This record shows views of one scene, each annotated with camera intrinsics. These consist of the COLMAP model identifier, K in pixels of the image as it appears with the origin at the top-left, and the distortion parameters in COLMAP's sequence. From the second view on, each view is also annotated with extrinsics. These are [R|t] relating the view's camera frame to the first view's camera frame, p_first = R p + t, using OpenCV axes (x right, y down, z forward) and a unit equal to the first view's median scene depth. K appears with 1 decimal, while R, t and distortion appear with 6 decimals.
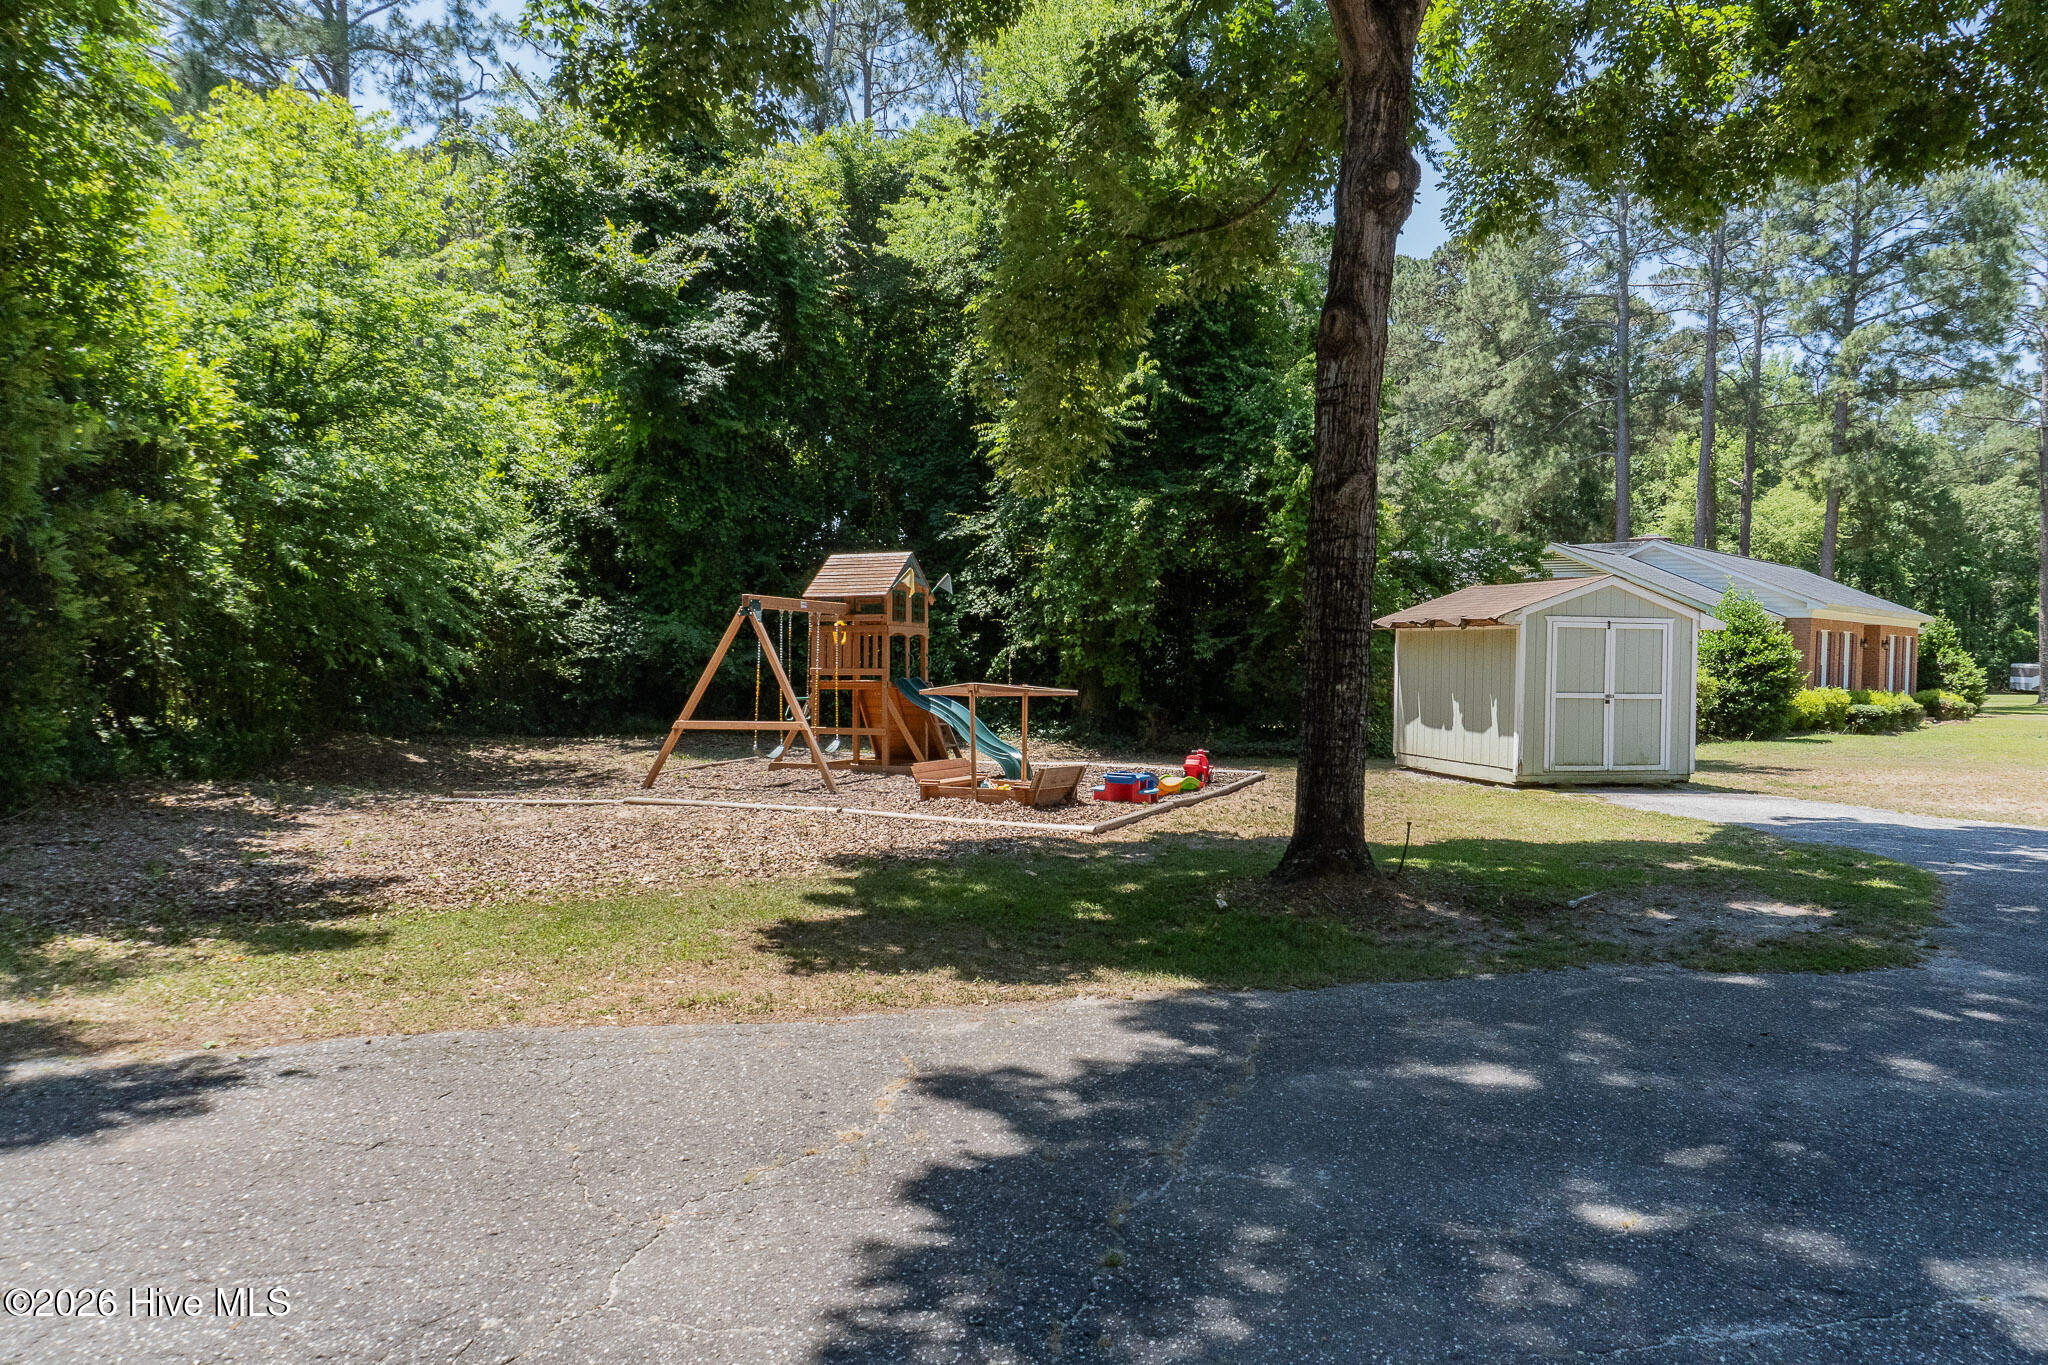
lens RADIAL K [[1372.9, 0, 1020.7], [0, 1372.9, 687.2], [0, 0, 1]] dist [-0.022150, -0.001964]
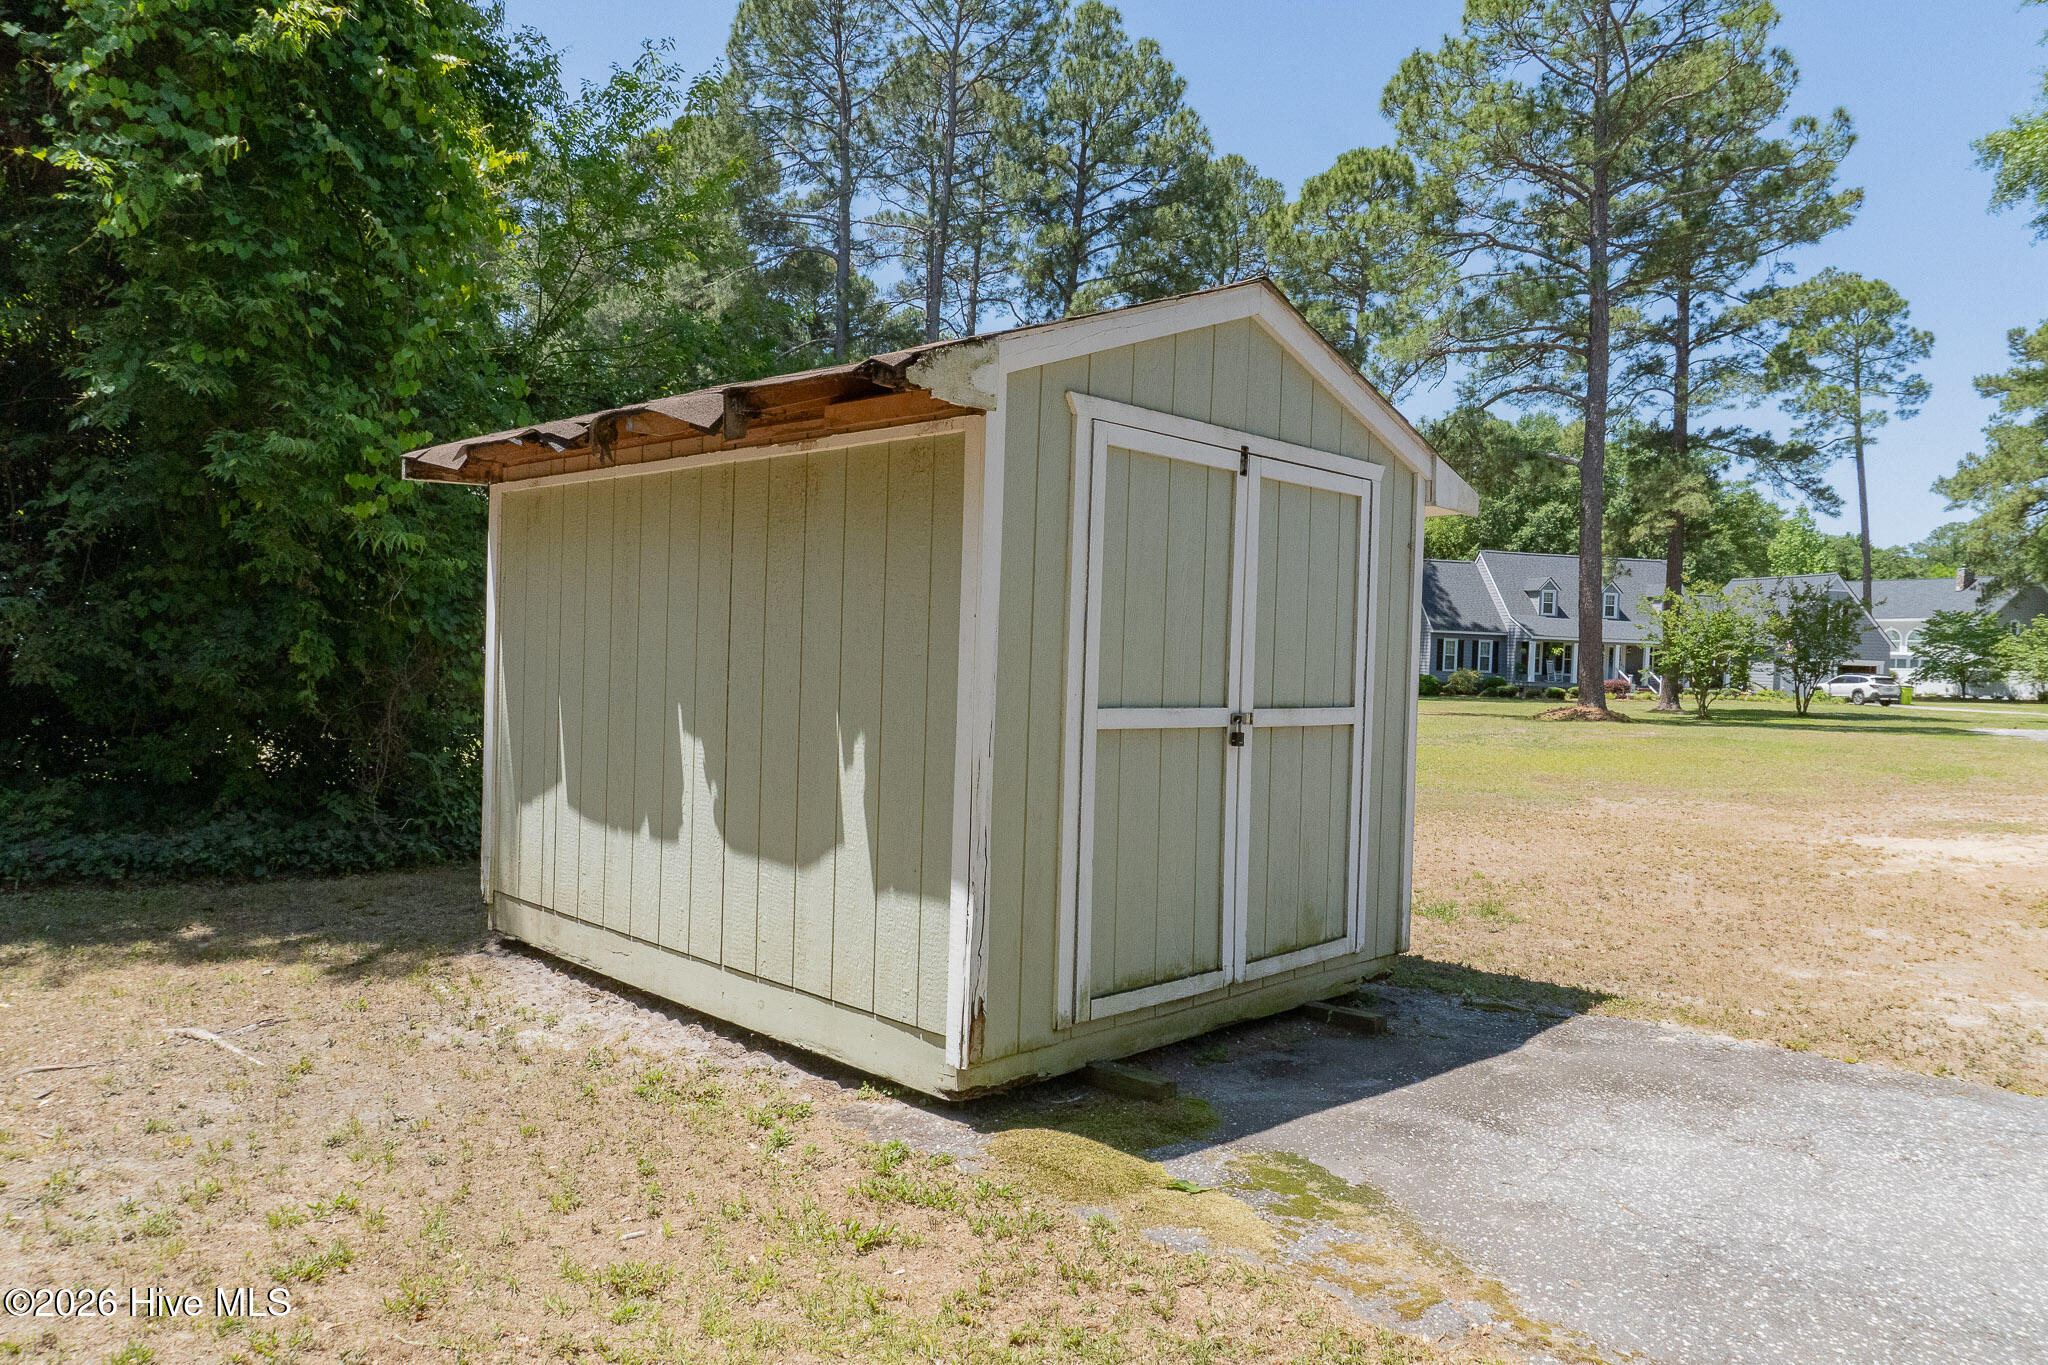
lens RADIAL K [[1372.9, 0, 1021.2], [0, 1372.9, 685.6], [0, 0, 1]] dist [-0.022150, -0.001964]
pose [[0.839671, -0.000692, 0.543094, 0.233466], [-0.005997, 0.999926, 0.010548, -0.002755], [-0.543062, -0.012114, 0.839605, 0.764768]]
